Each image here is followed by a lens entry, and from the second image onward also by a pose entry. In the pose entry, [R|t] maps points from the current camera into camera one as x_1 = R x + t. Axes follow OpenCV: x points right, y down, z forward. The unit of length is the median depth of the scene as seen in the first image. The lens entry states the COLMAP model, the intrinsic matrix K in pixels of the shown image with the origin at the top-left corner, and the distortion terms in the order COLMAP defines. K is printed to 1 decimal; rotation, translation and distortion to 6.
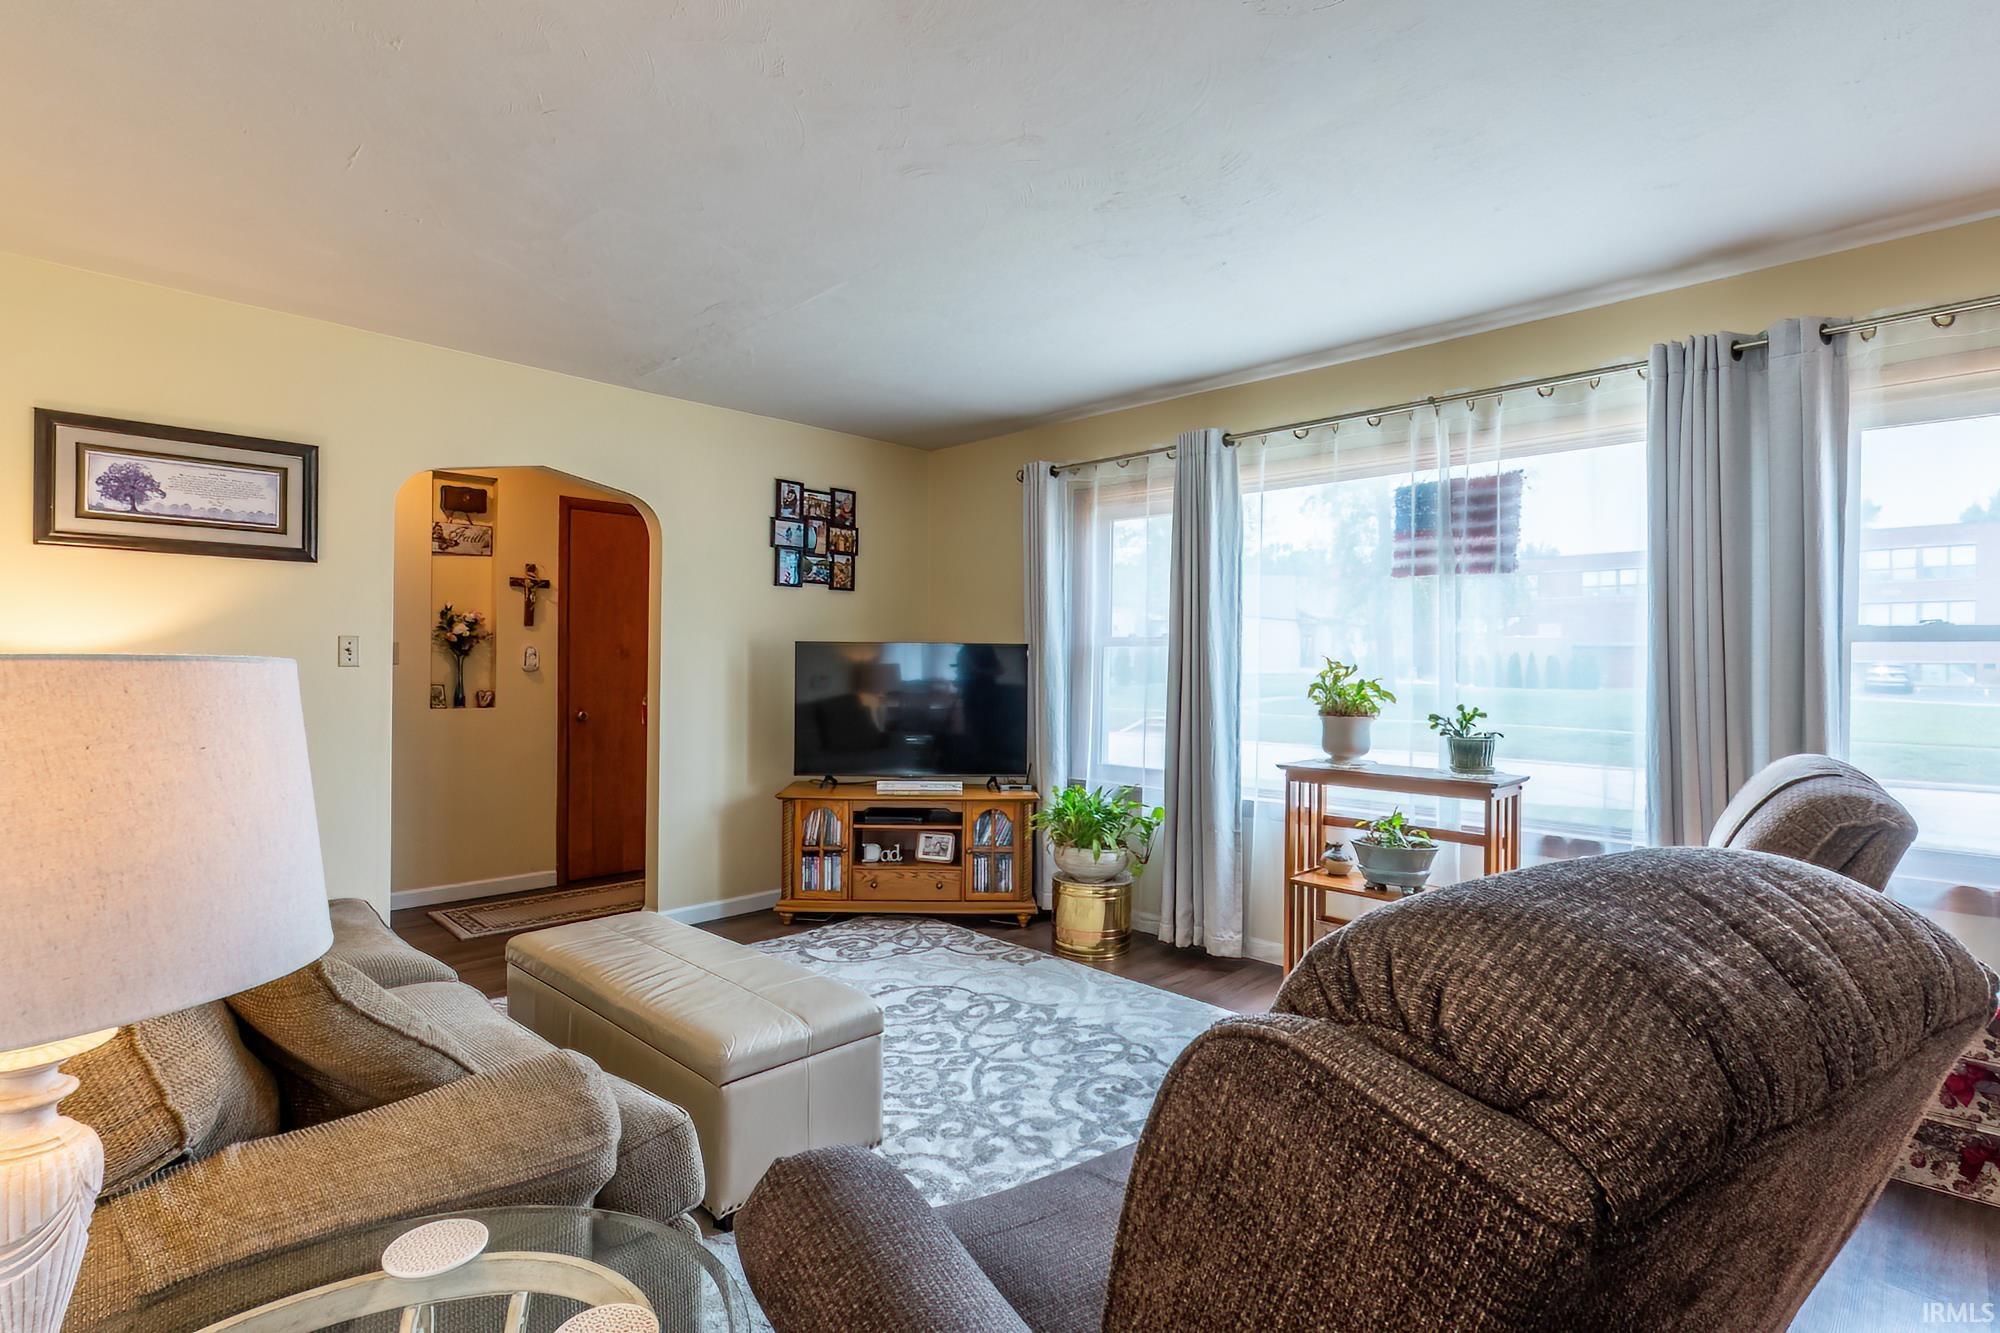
lens RADIAL K [[964.3, 0, 994.4], [0, 964.3, 664.6], [0, 0, 1]] dist [-0.003629, 0.001468]
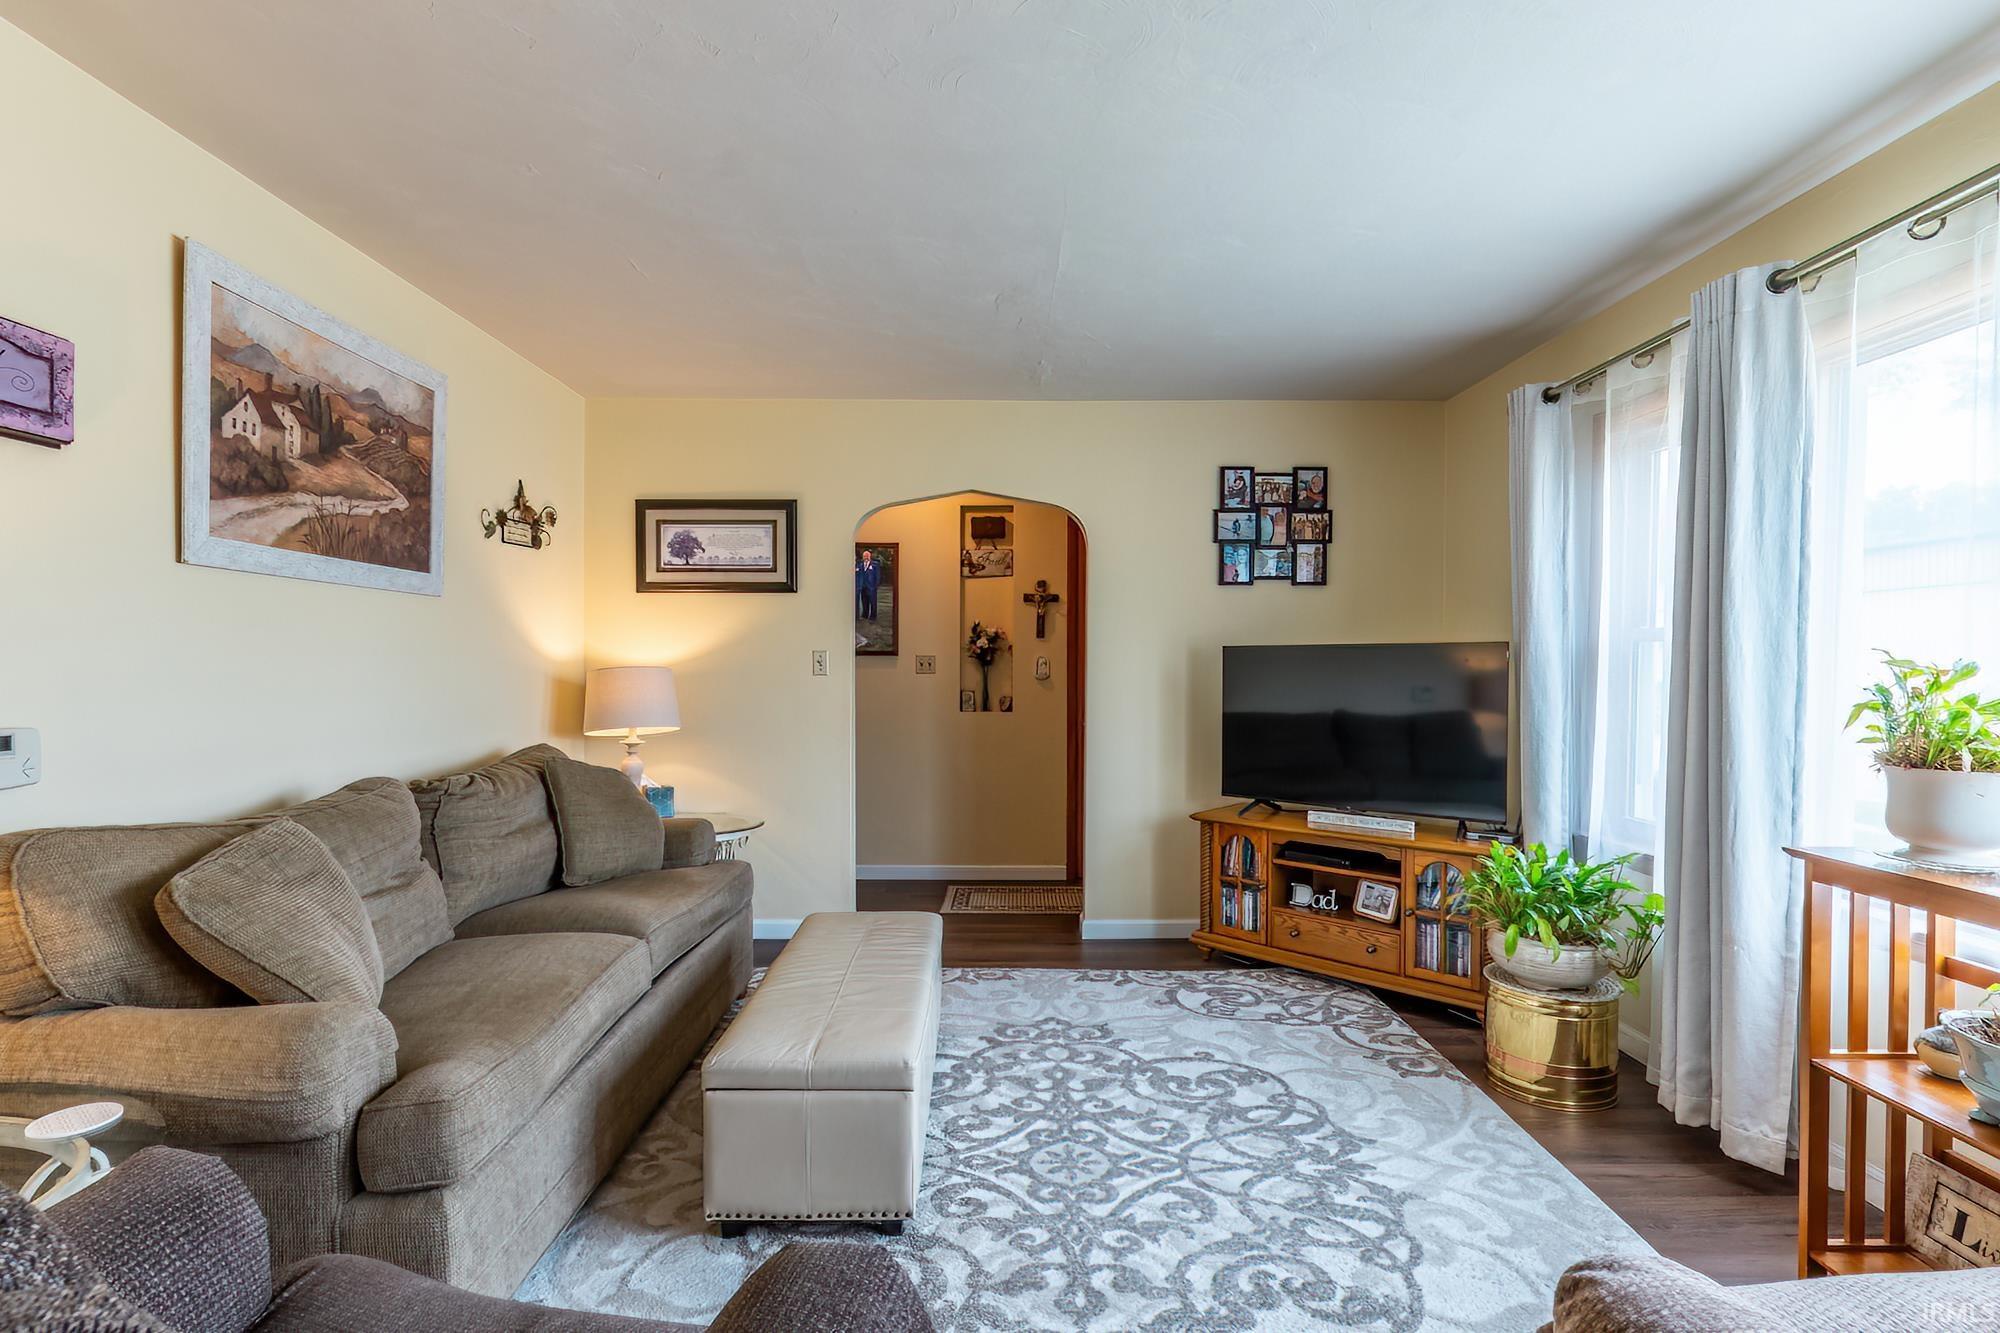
lens RADIAL K [[964.3, 0, 997.8], [0, 964.3, 682.9], [0, 0, 1]] dist [-0.003629, 0.001468]
pose [[0.707012, 0.002925, -0.707196, 0.321606], [0.003660, 0.999963, 0.007796, 0.002797], [0.707192, -0.008100, 0.706975, 0.254346]]
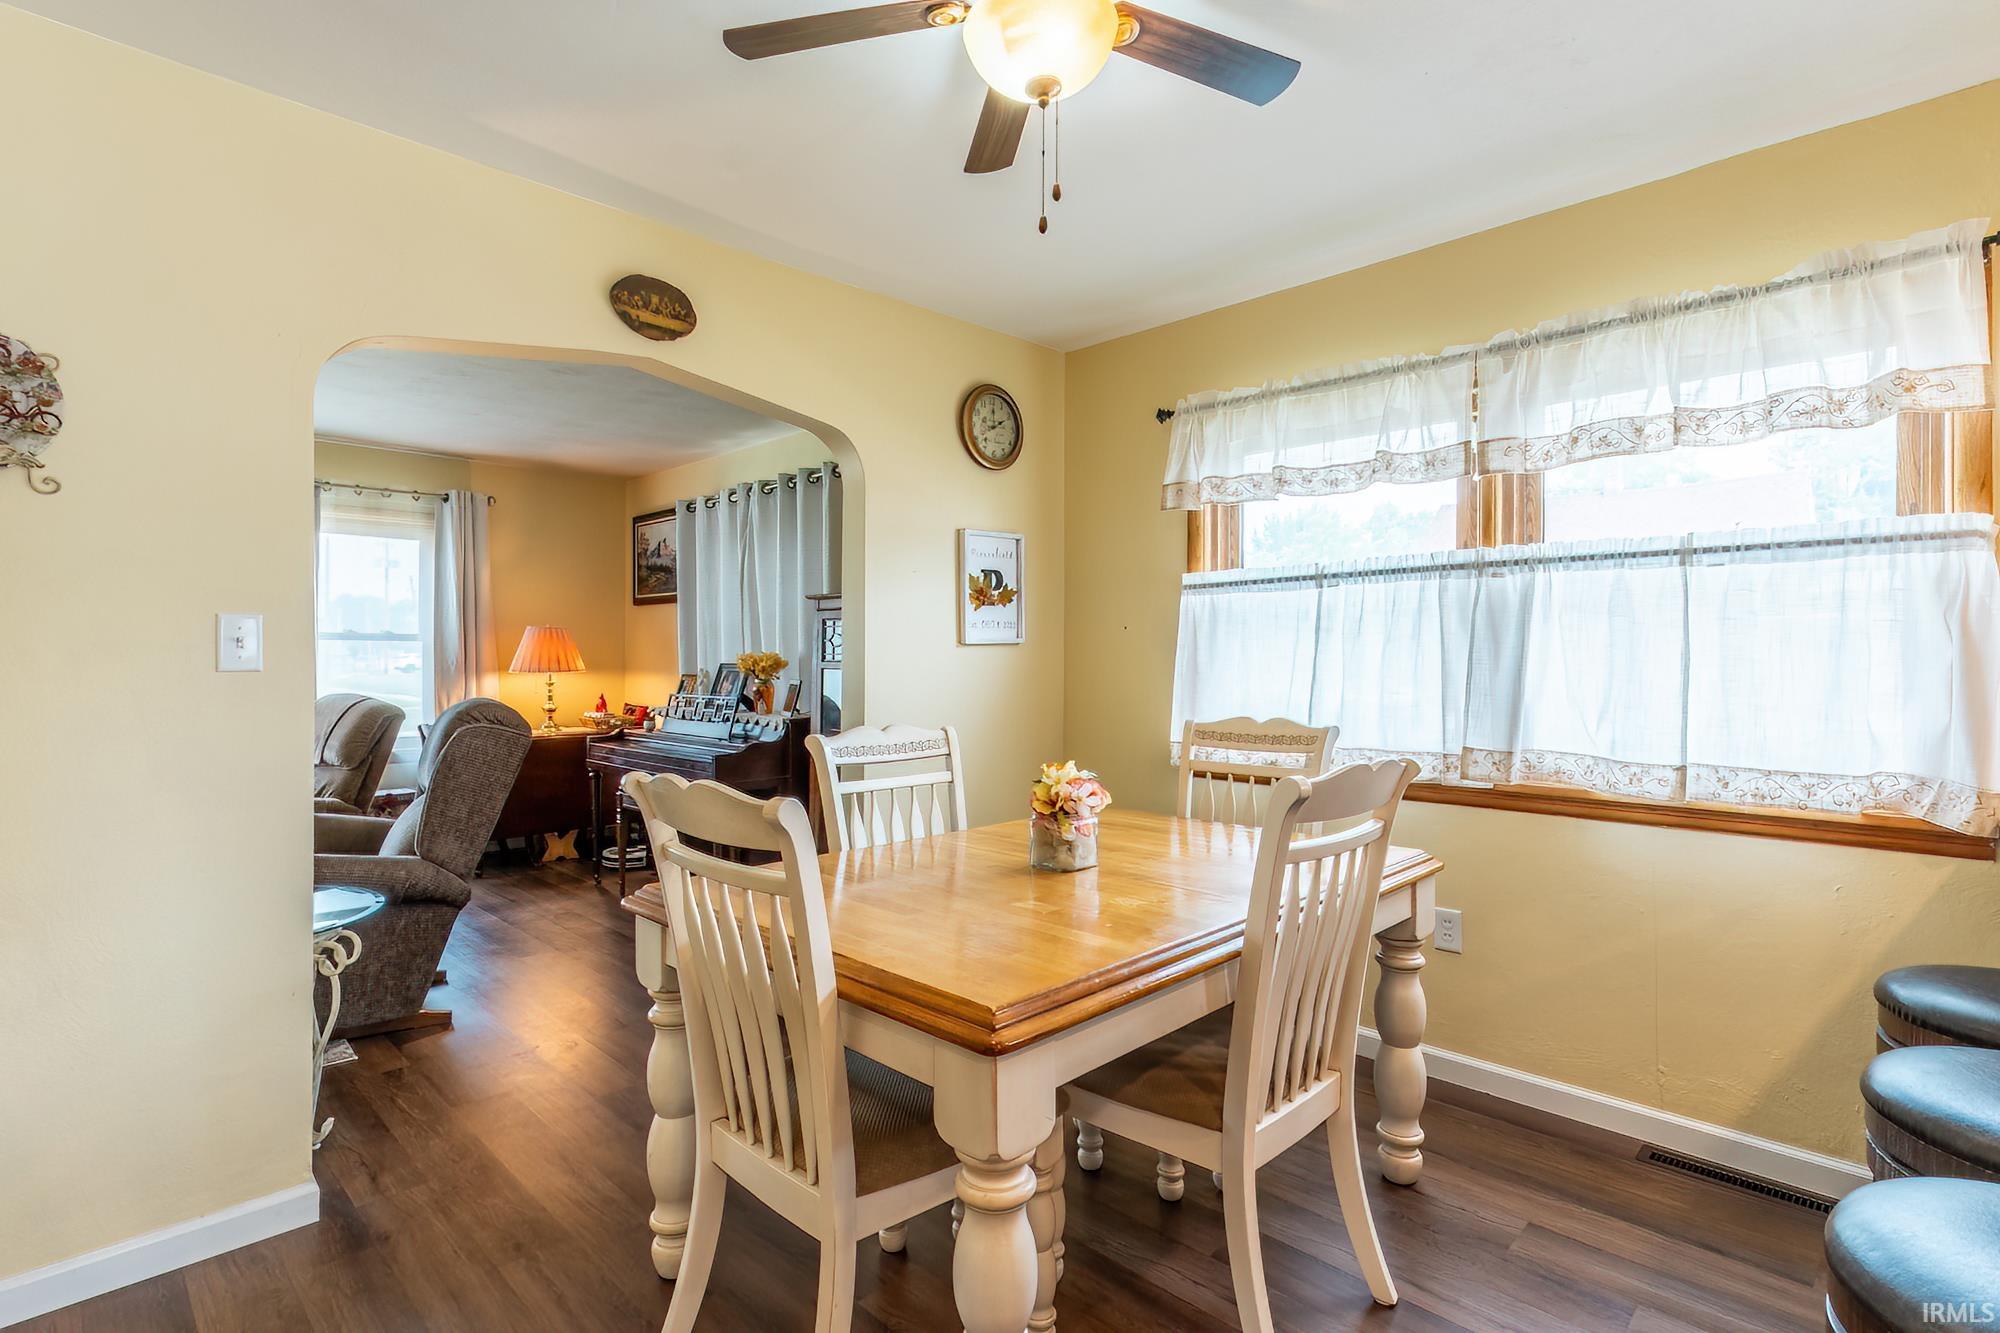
lens RADIAL K [[964.3, 0, 1013.8], [0, 964.3, 652.3], [0, 0, 1]] dist [-0.003629, 0.001468]
pose [[0.007815, -0.011671, 0.999901, -0.790552], [-0.000372, 0.999932, 0.011674, -0.015579], [-0.999969, -0.000463, 0.007811, -0.328388]]
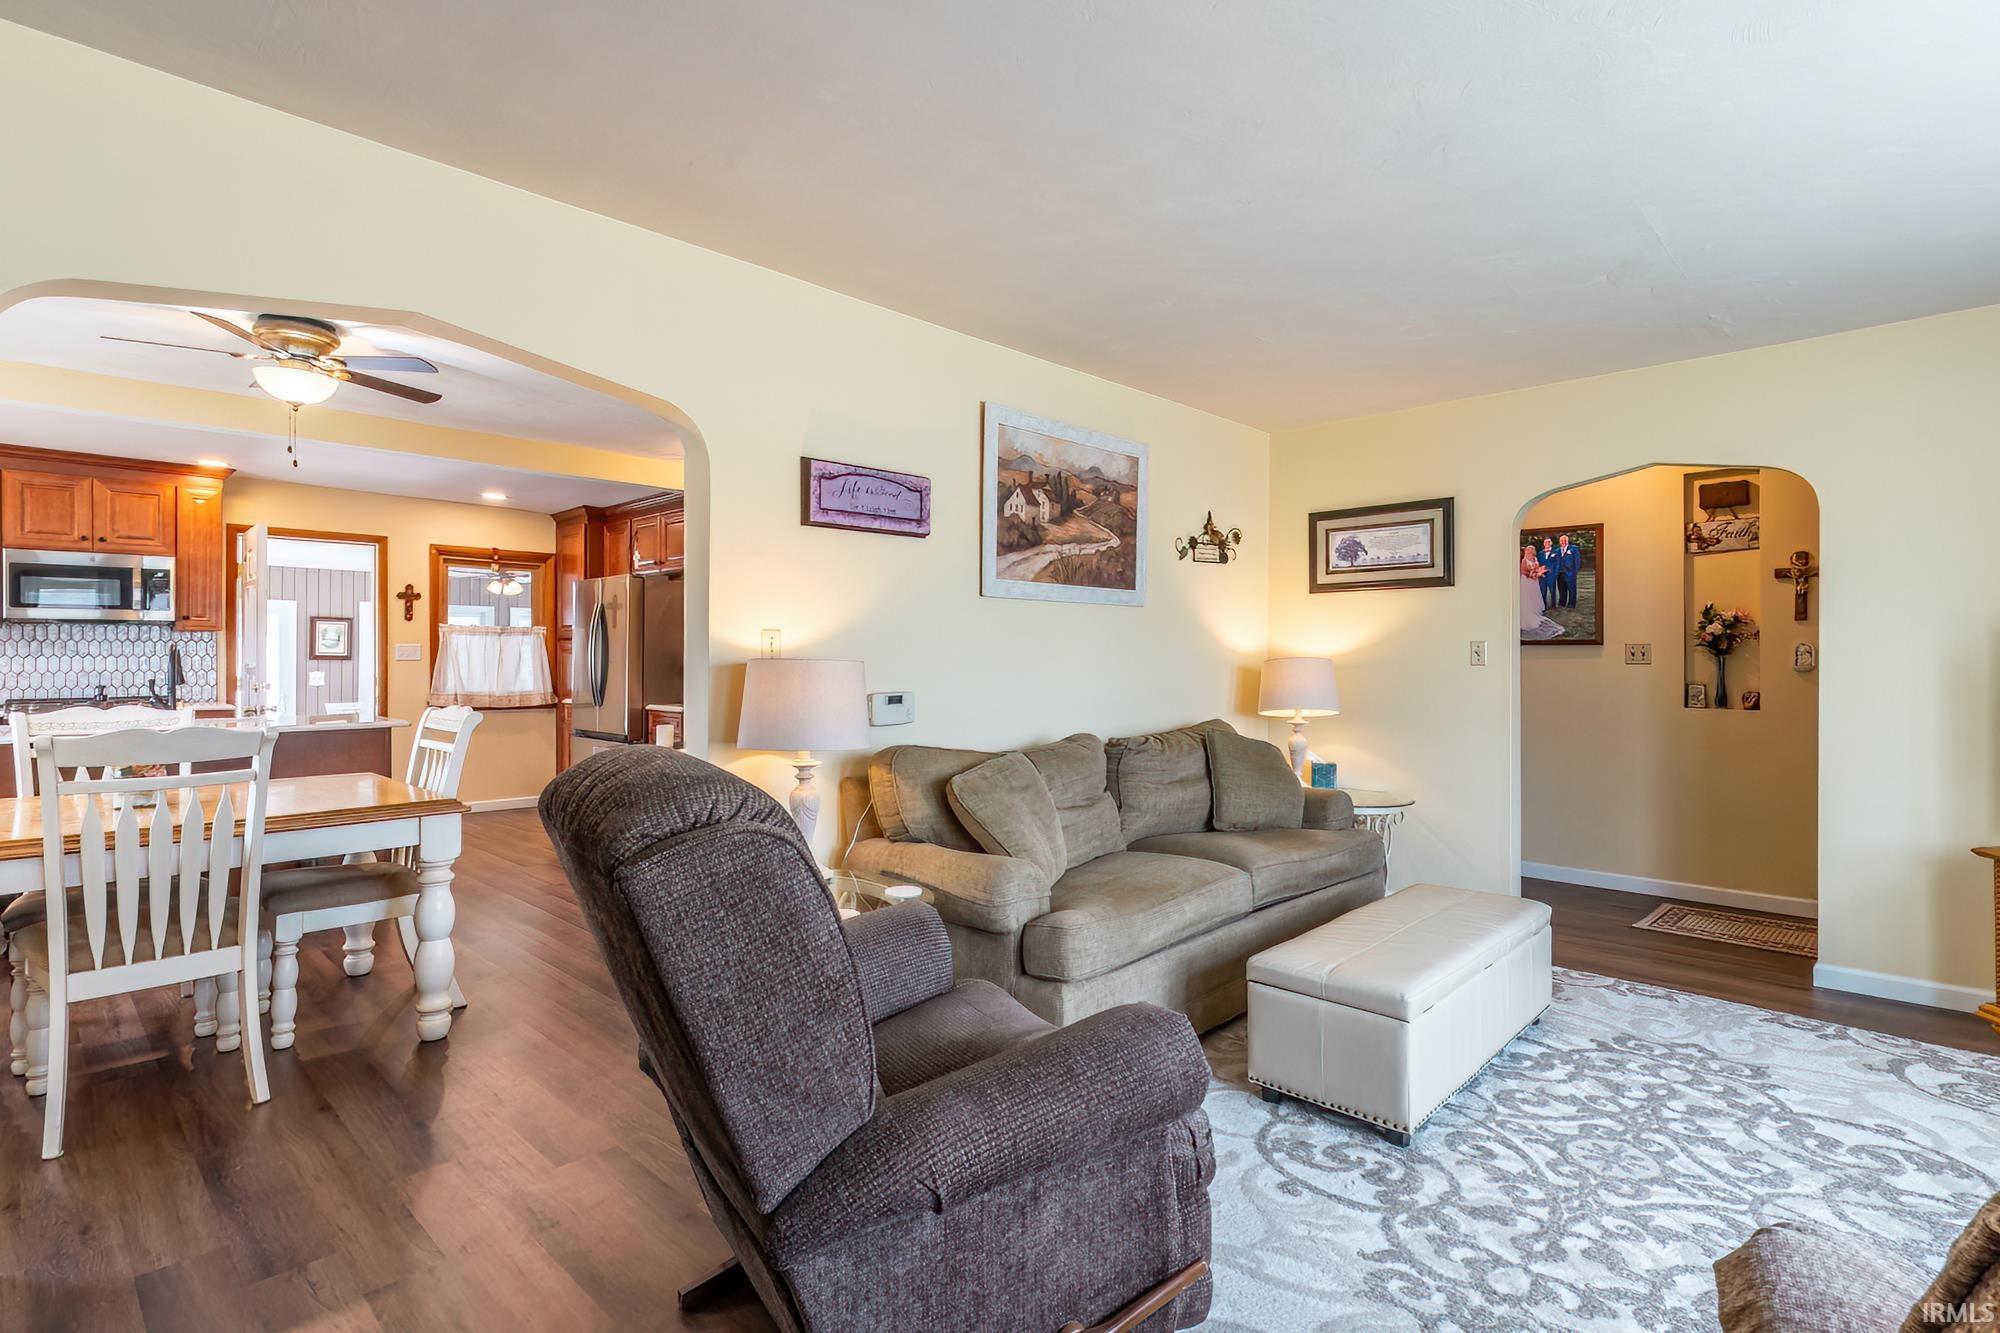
lens RADIAL K [[964.3, 0, 998.5], [0, 964.3, 665.2], [0, 0, 1]] dist [-0.003629, 0.001468]
pose [[0.002245, -0.003359, -0.999992, 0.519182], [-0.000045, 0.999994, -0.003360, 0.005226], [0.999997, 0.000053, 0.002245, 0.327597]]
